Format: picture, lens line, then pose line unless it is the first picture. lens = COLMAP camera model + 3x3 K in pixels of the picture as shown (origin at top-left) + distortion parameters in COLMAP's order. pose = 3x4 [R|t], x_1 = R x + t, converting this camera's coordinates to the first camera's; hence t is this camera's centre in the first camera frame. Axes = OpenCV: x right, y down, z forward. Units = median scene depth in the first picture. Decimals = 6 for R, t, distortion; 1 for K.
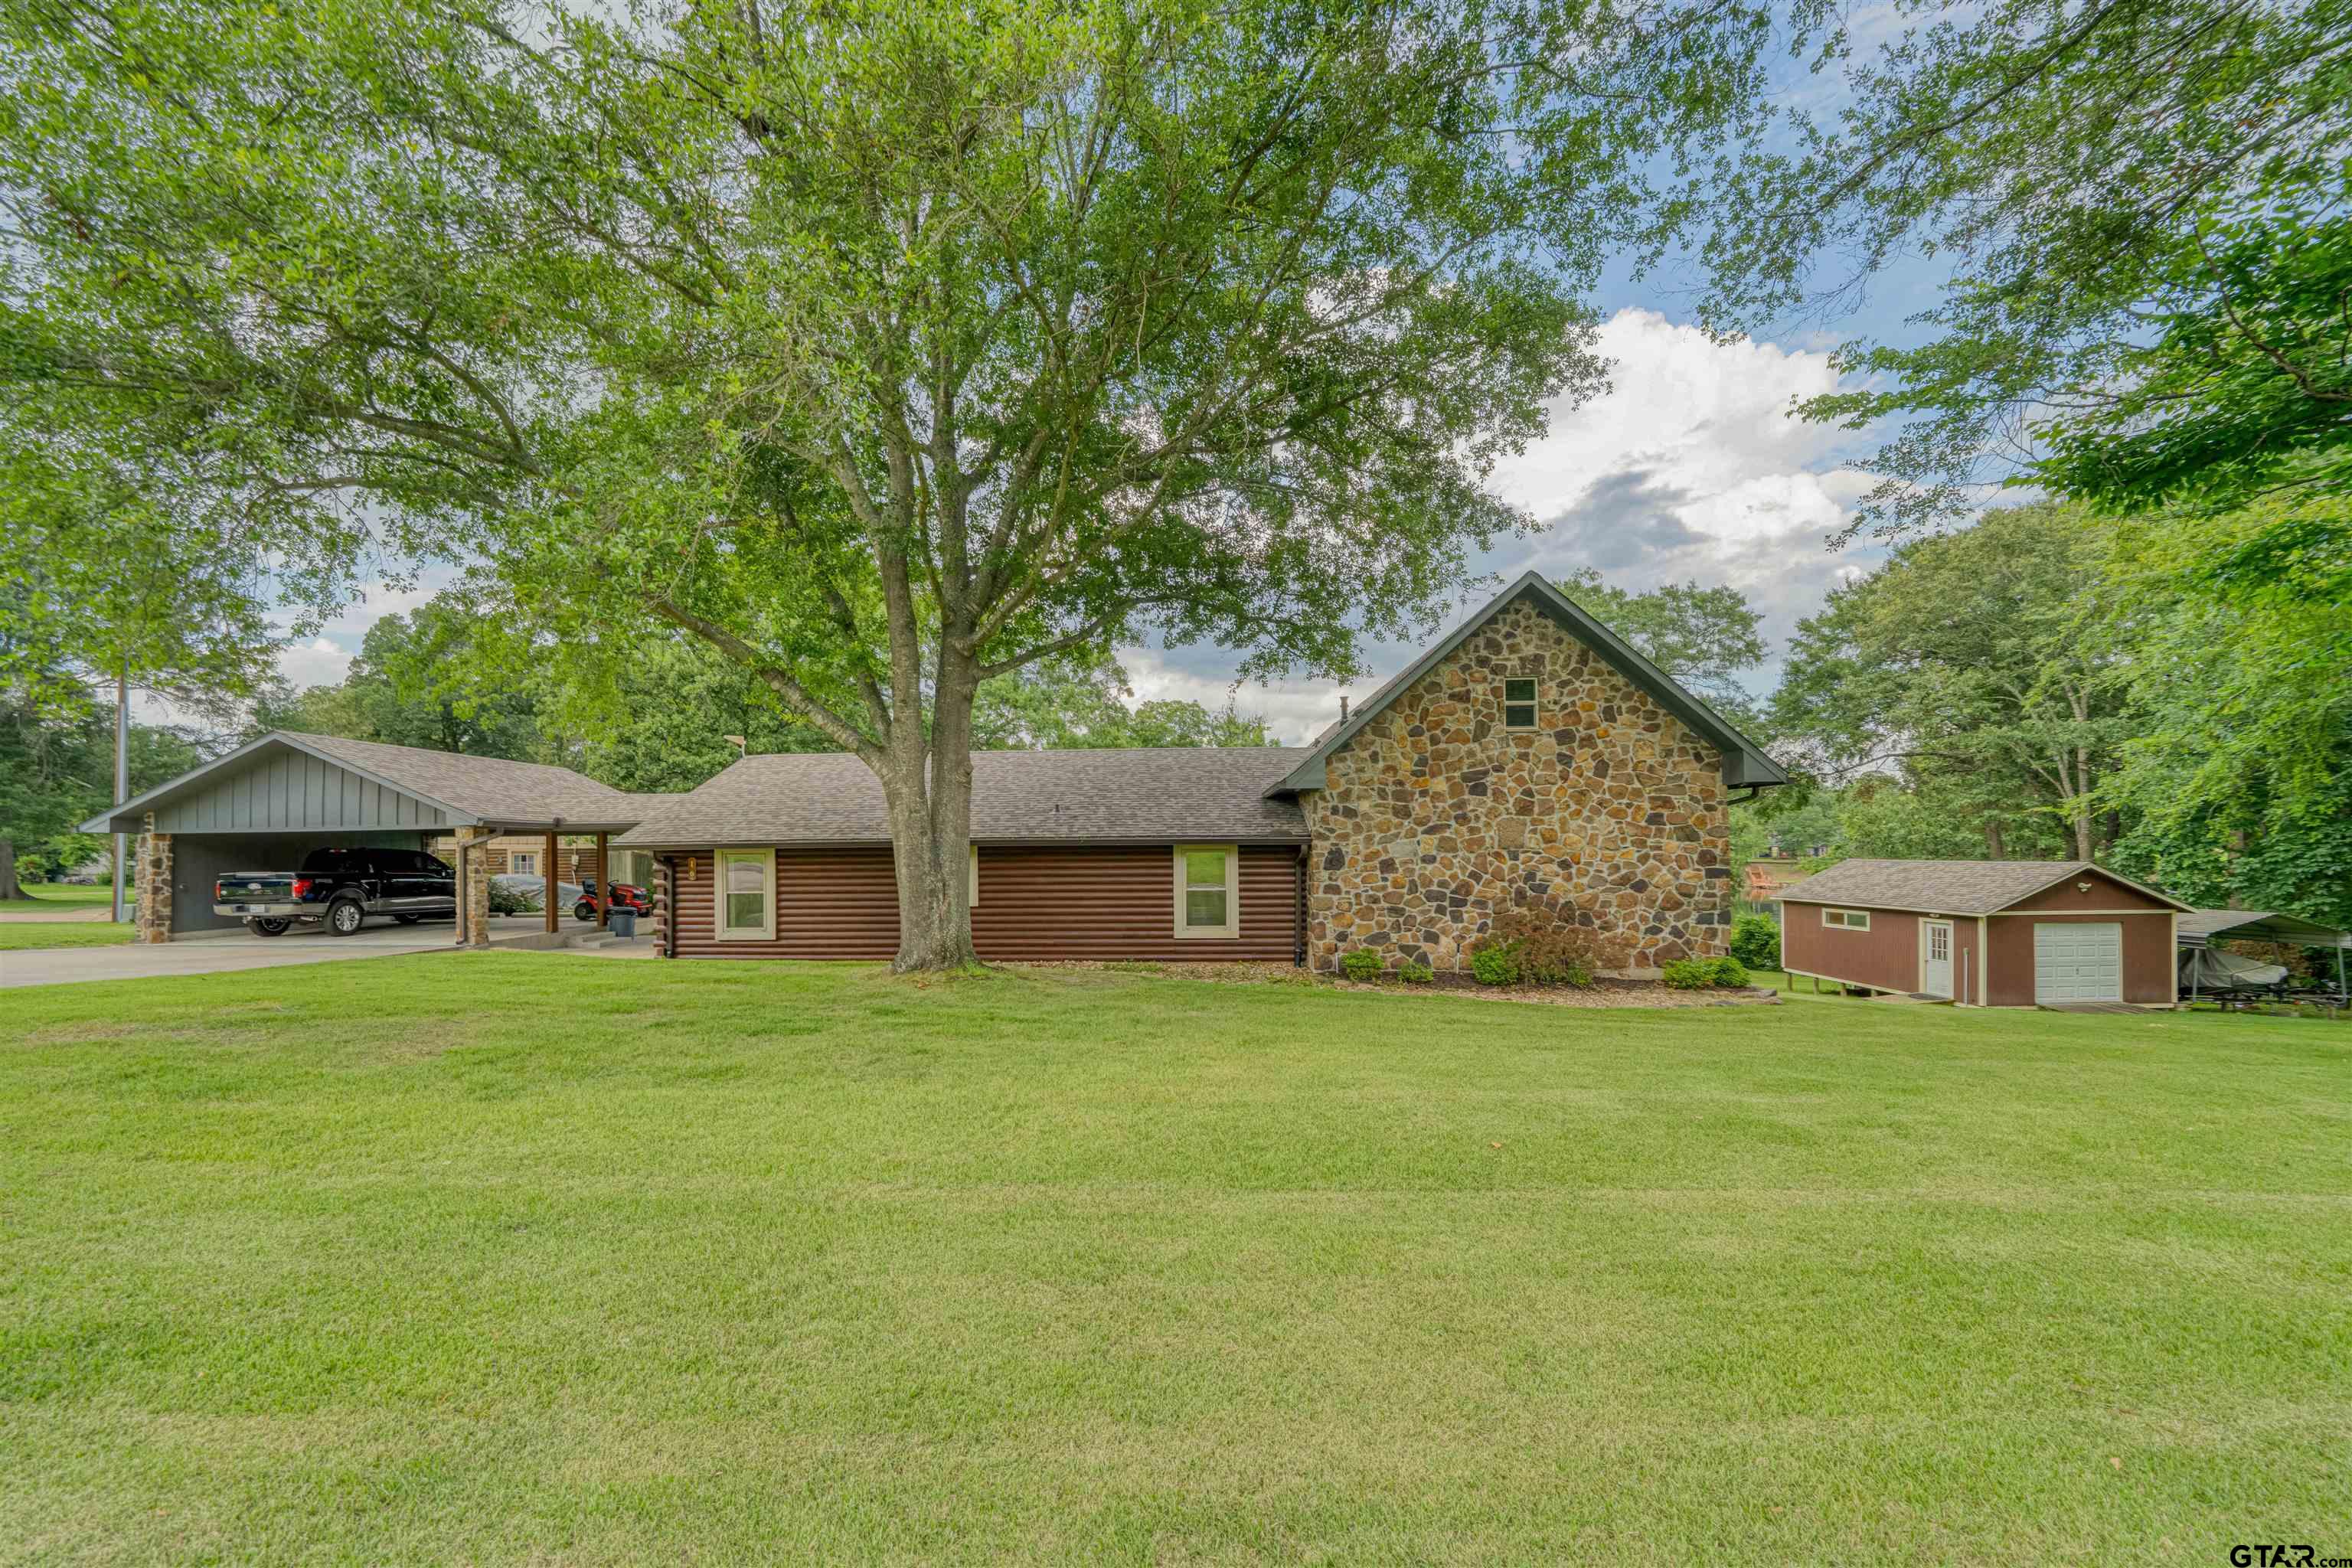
lens RADIAL K [[834.4, 0, 1174.2], [0, 834.4, 797.1], [0, 0, 1]] dist [-0.015954, 0.000125]
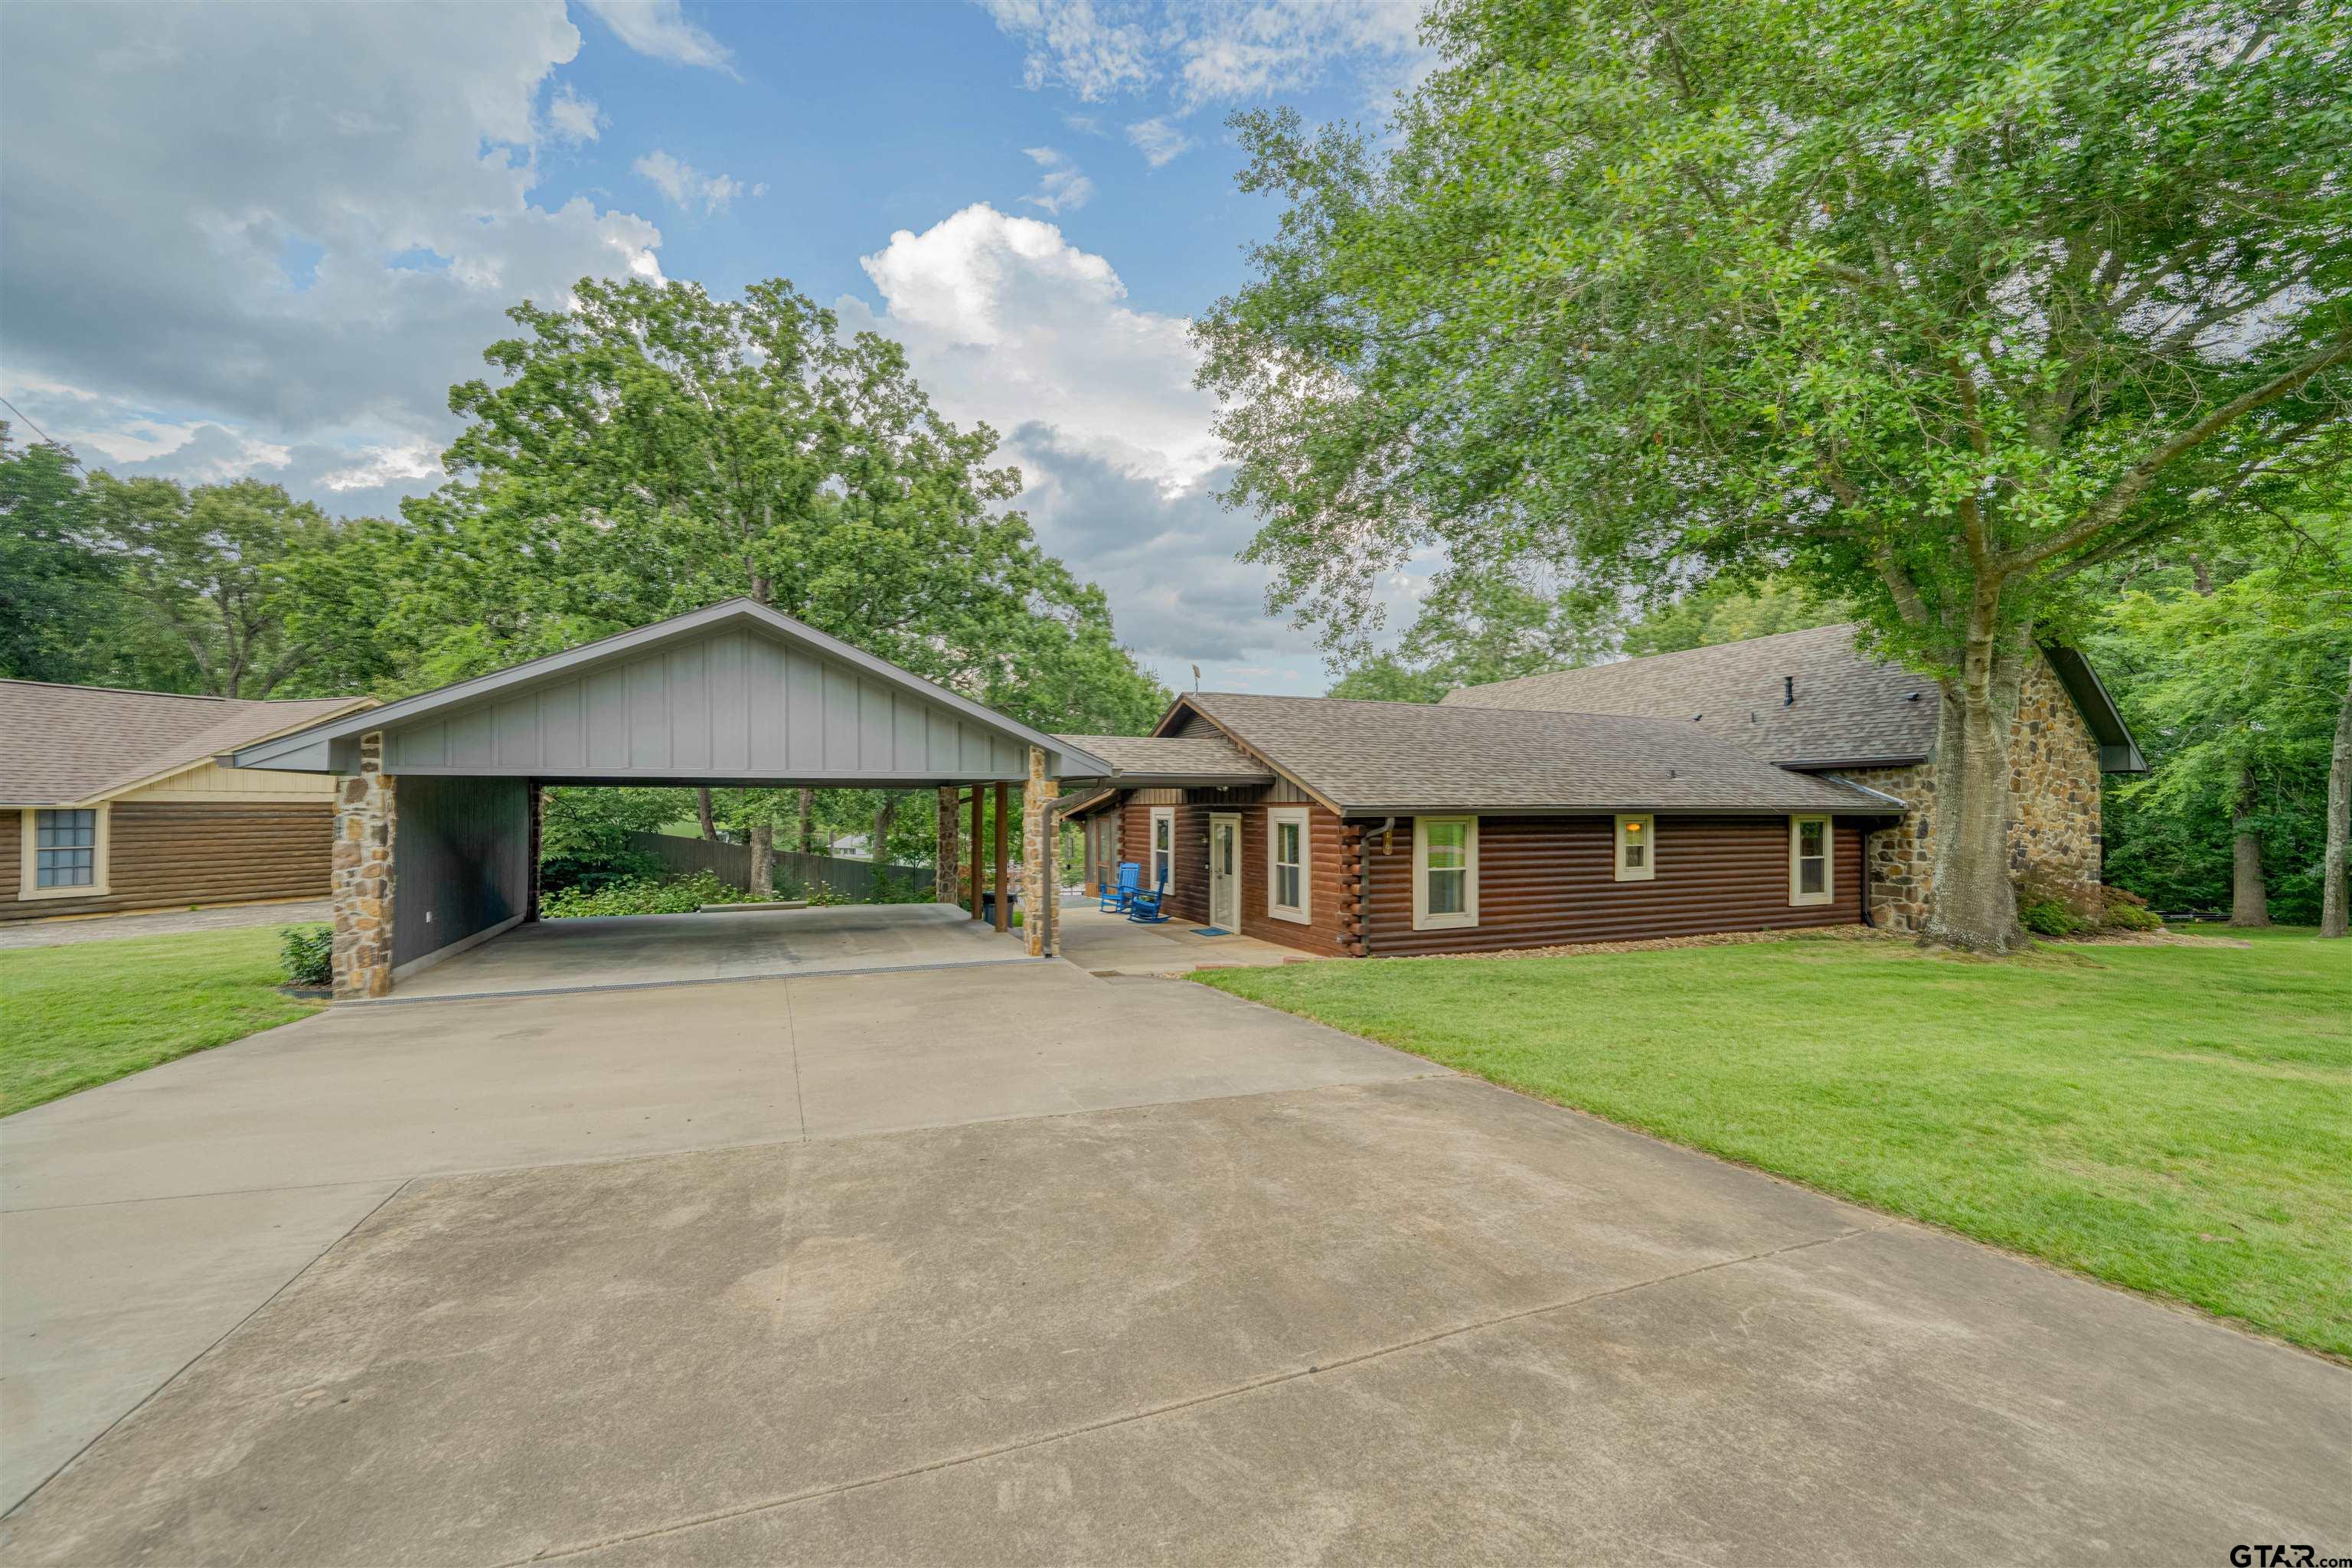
lens RADIAL K [[908.7, 0, 1167.5], [0, 908.7, 798.3], [0, 0, 1]] dist [-0.009956, 0.000058]
pose [[0.909196, 0.014305, 0.416122, -1.156583], [-0.027700, 0.999274, 0.026170, 0.029128], [-0.415445, -0.035320, 0.908932, 0.308298]]
